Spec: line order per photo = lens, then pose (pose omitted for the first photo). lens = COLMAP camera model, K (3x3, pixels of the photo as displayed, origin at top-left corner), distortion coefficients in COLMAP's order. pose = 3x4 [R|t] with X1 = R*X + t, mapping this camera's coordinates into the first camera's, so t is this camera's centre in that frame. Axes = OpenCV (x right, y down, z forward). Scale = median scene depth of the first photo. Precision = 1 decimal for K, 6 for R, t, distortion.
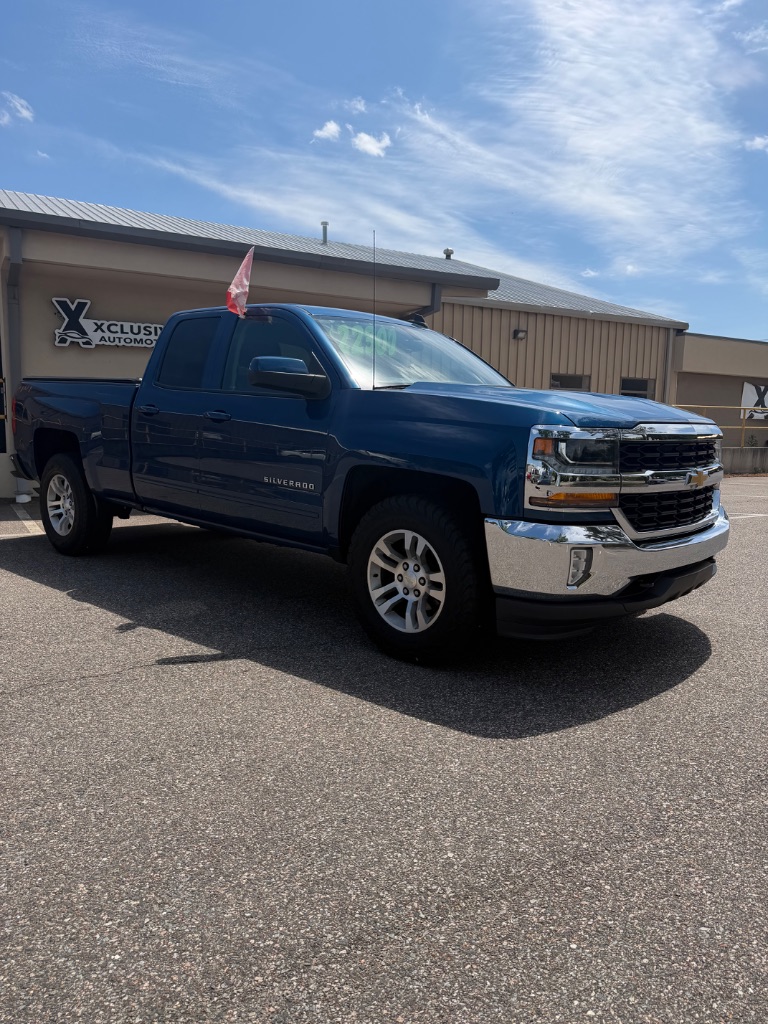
lens RADIAL K [[727.2, 0, 378.0], [0, 727.2, 510.6], [0, 0, 1]] dist [0.000241, -0.008068]
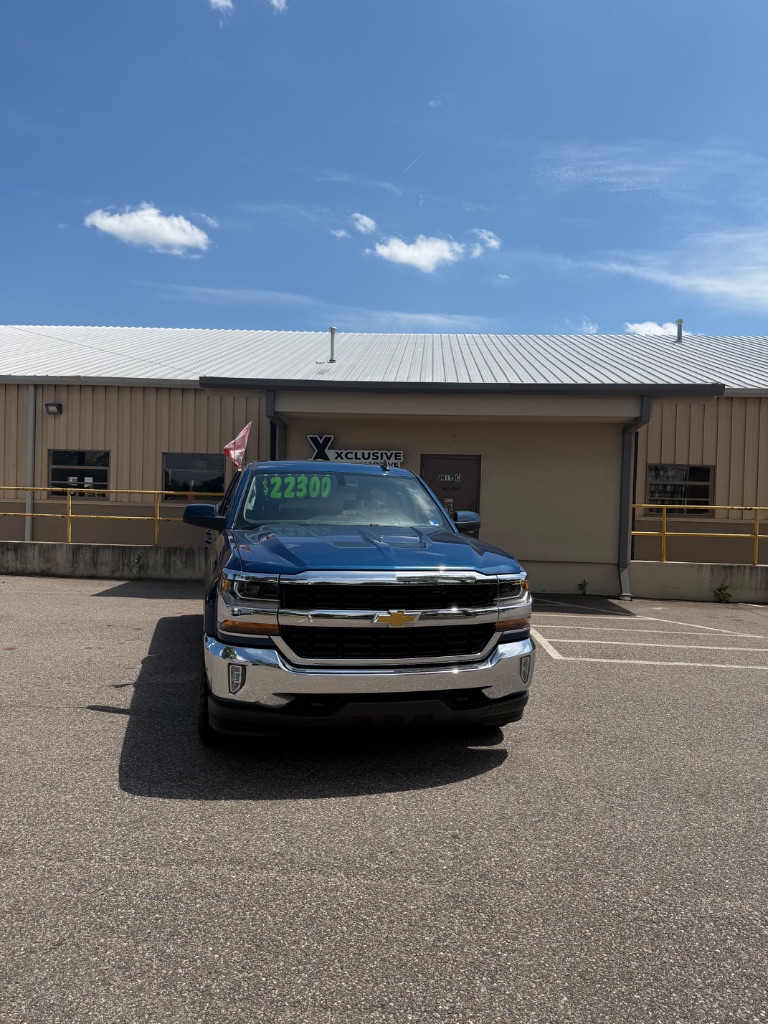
lens RADIAL K [[727.2, 0, 376.3], [0, 727.2, 509.6], [0, 0, 1]] dist [0.000241, -0.008068]
pose [[0.831182, 0.011957, -0.555872, 0.380458], [-0.080971, 0.991713, -0.099742, -0.035520], [0.550073, 0.127913, 0.825262, 0.010955]]
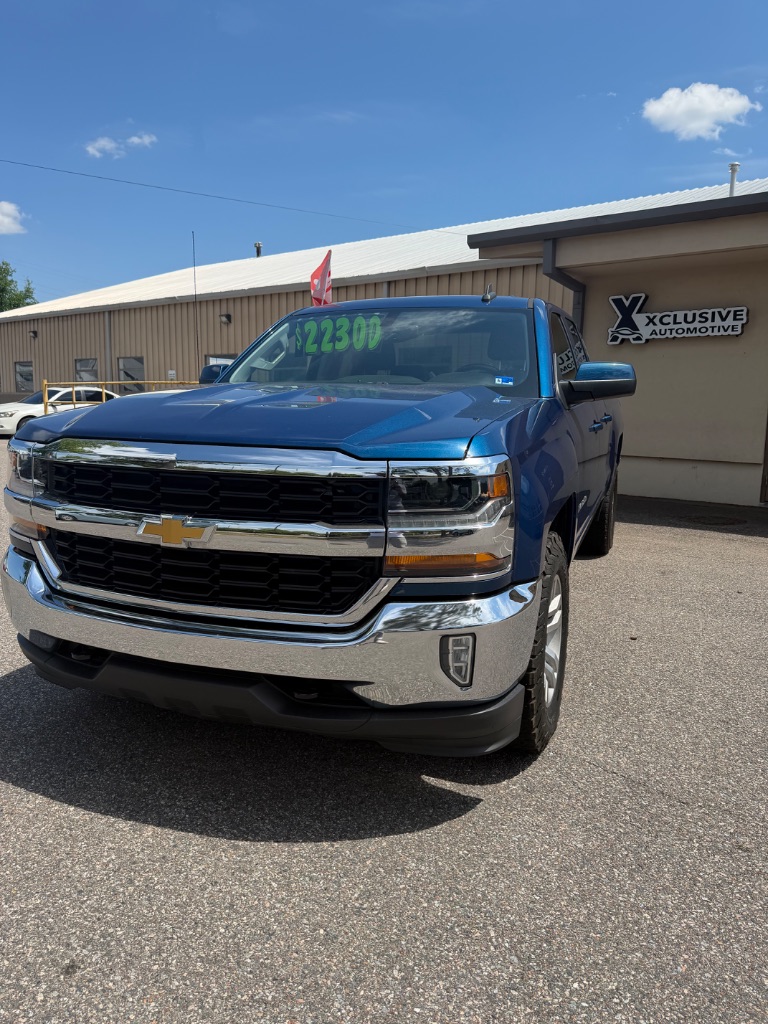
lens RADIAL K [[727.2, 0, 385.4], [0, 727.2, 512.0], [0, 0, 1]] dist [0.000241, -0.008068]
pose [[0.361637, 0.130764, -0.923103, 0.393245], [-0.121031, 0.988321, 0.092588, -0.051012], [0.924430, 0.078240, 0.373240, 0.342564]]
